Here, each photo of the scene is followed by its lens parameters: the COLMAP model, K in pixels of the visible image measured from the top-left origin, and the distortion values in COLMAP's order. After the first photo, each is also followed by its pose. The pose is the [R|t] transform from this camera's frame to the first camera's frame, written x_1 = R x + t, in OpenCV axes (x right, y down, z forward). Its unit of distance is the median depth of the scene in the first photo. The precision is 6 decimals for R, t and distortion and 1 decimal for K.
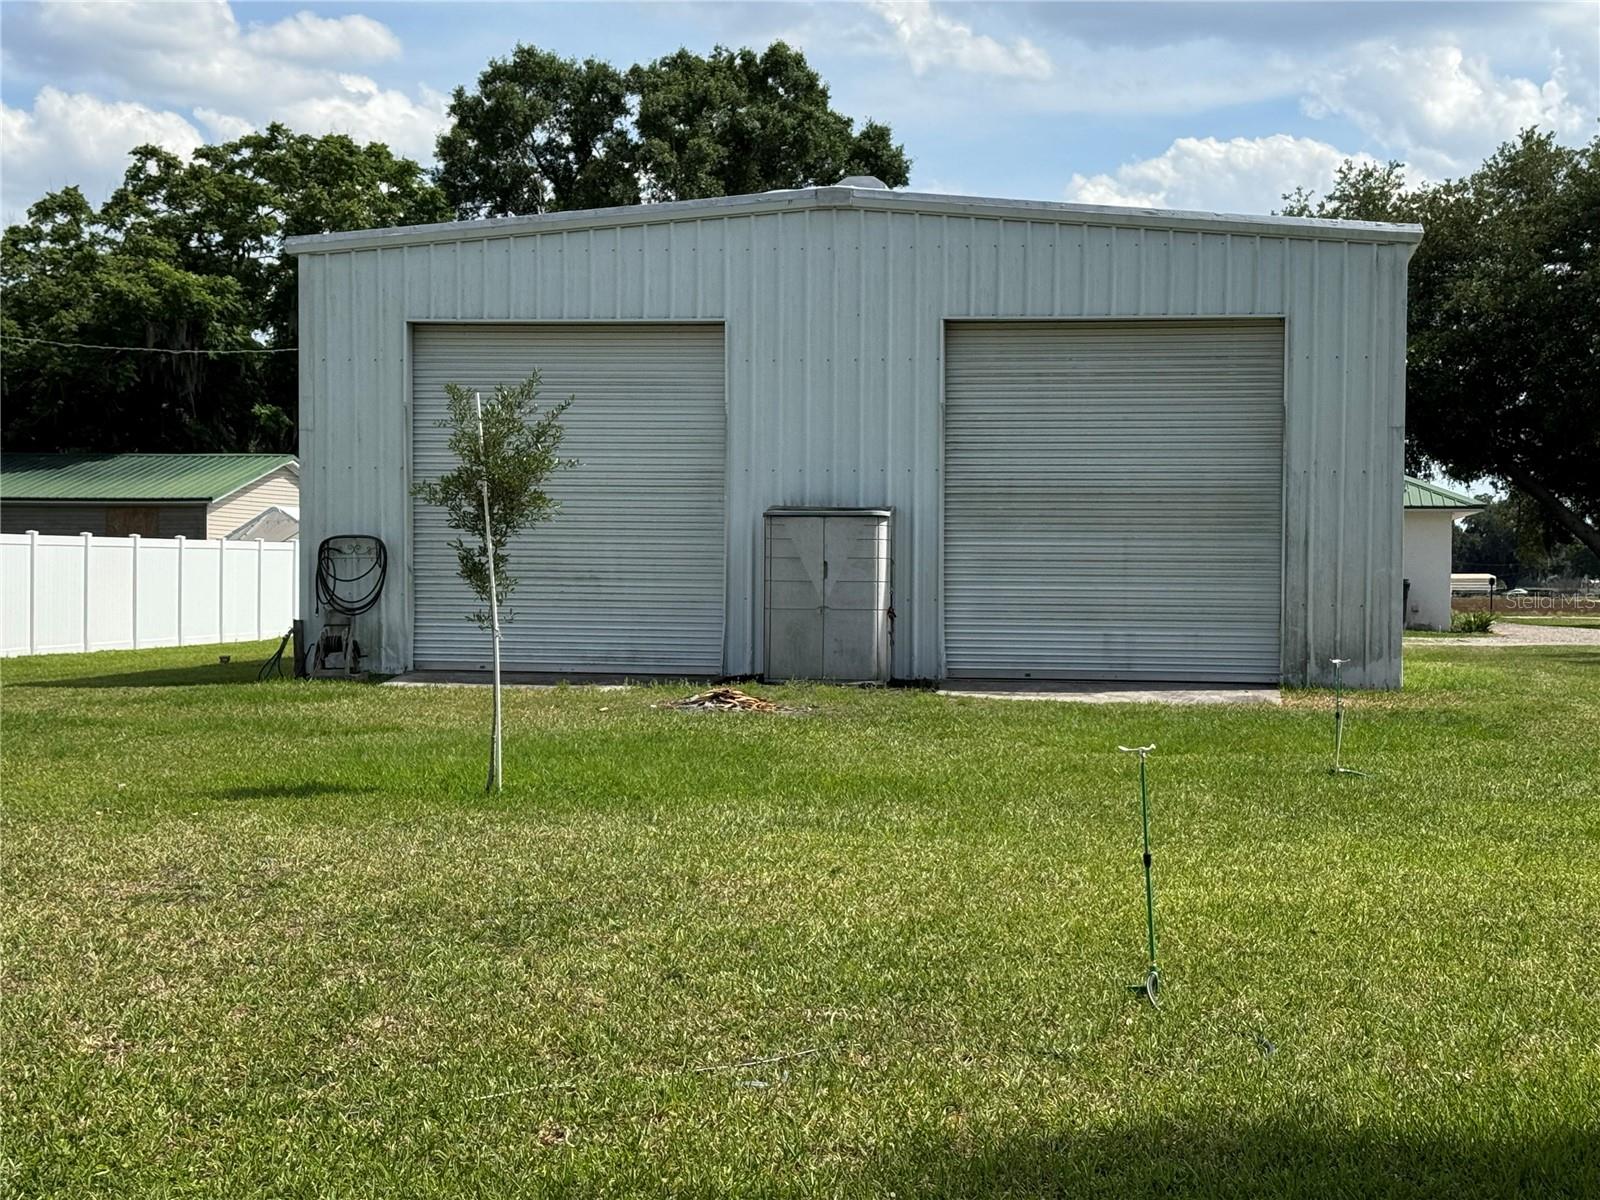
lens RADIAL K [[2514.3, 0, 800.0], [0, 2514.3, 600.0], [0, 0, 1]] dist [0.019605, -0.011730]
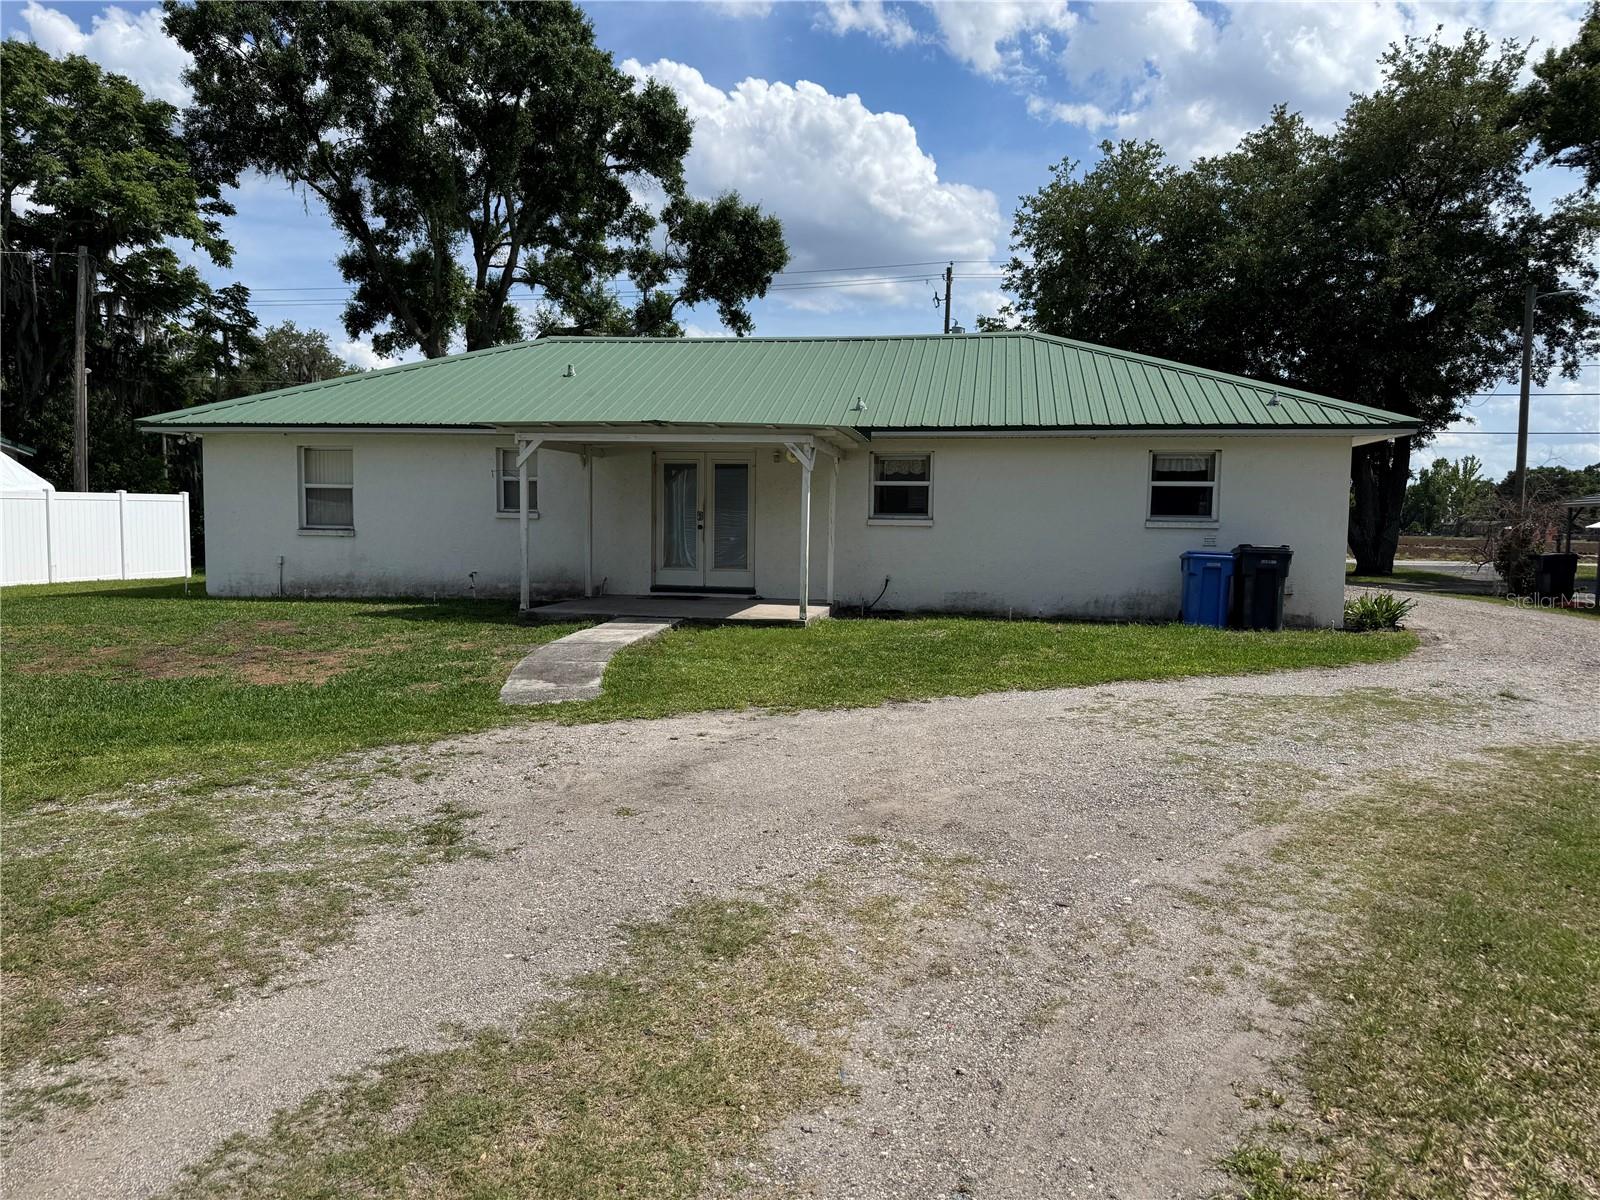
lens RADIAL K [[1121.5, 0, 796.1], [0, 1121.5, 609.0], [0, 0, 1]] dist [0.067746, -0.086883]
pose [[0.999866, 0.002424, 0.016163, 0.253974], [-0.003536, 0.997601, 0.069134, -0.026835], [-0.015957, -0.069182, 0.997476, 1.673397]]
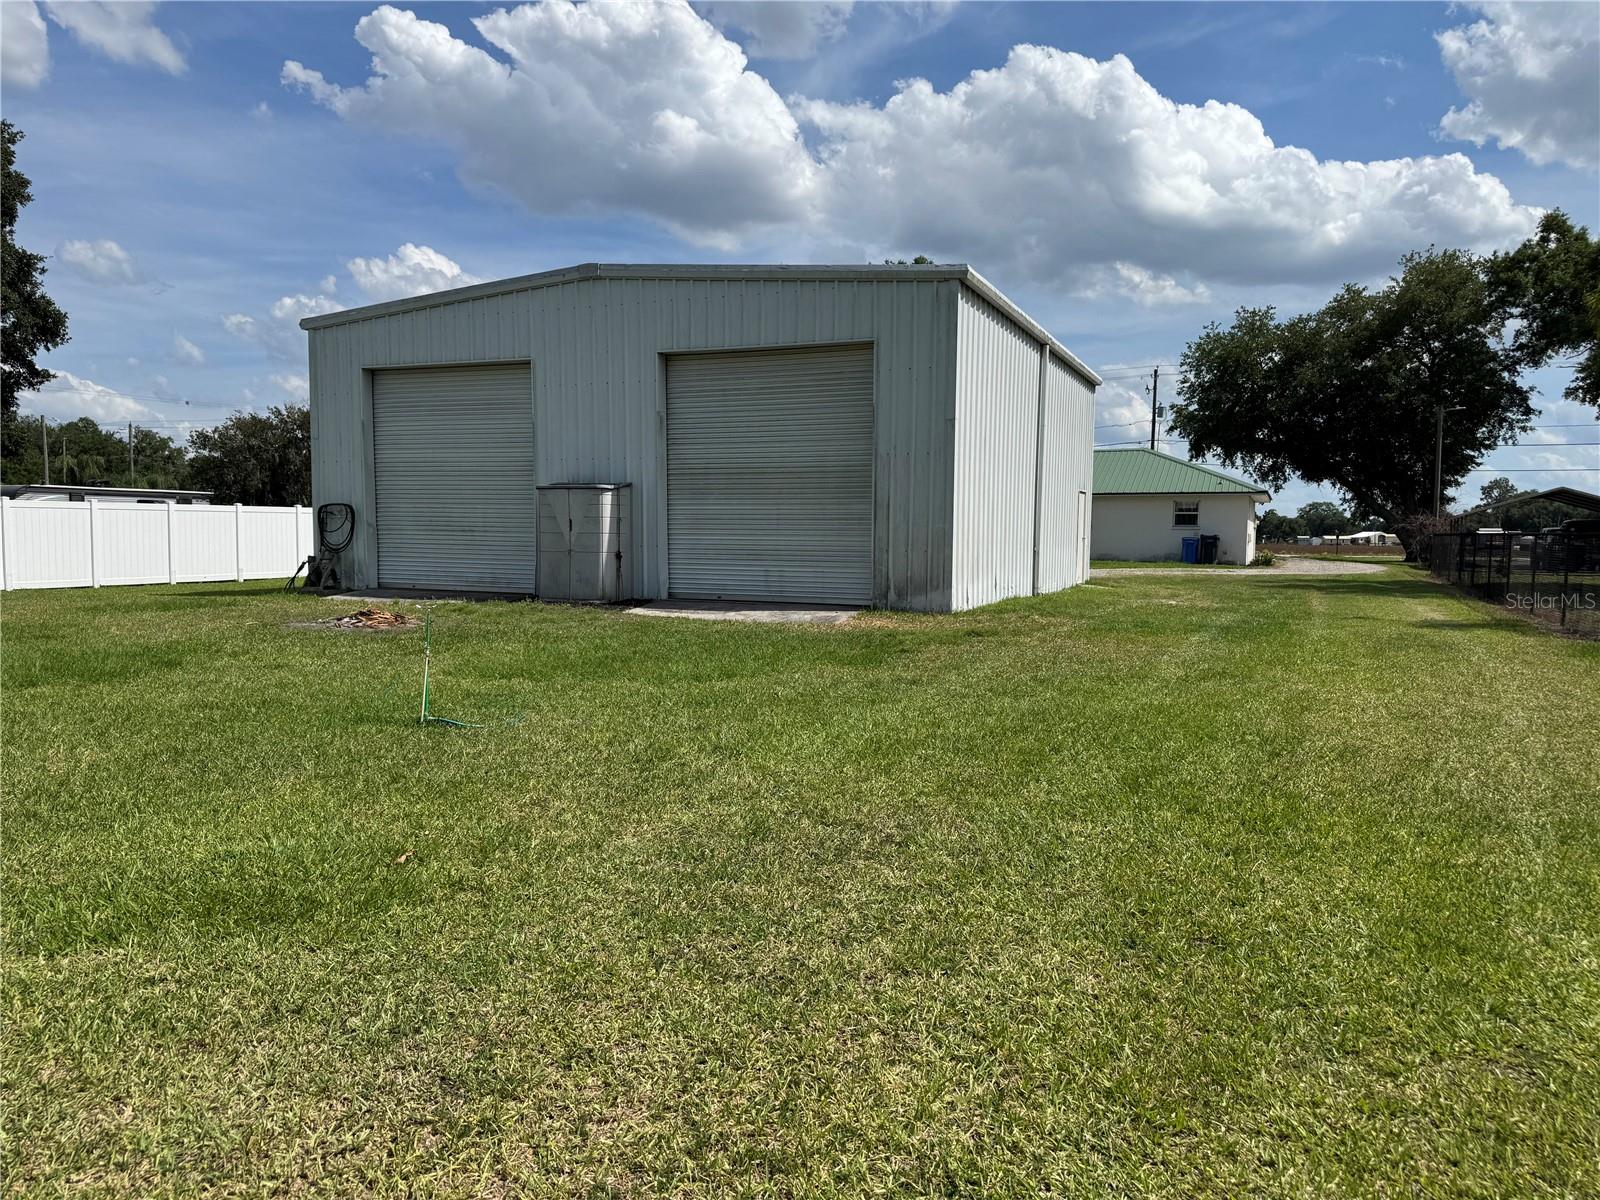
lens RADIAL K [[1121.5, 0, 796.1], [0, 1121.5, 609.0], [0, 0, 1]] dist [0.067746, -0.086883]
pose [[0.975500, 0.015820, -0.219429, 0.280260], [-0.003551, 0.998413, 0.056198, -0.000312], [0.219970, -0.054042, 0.974009, 0.373052]]
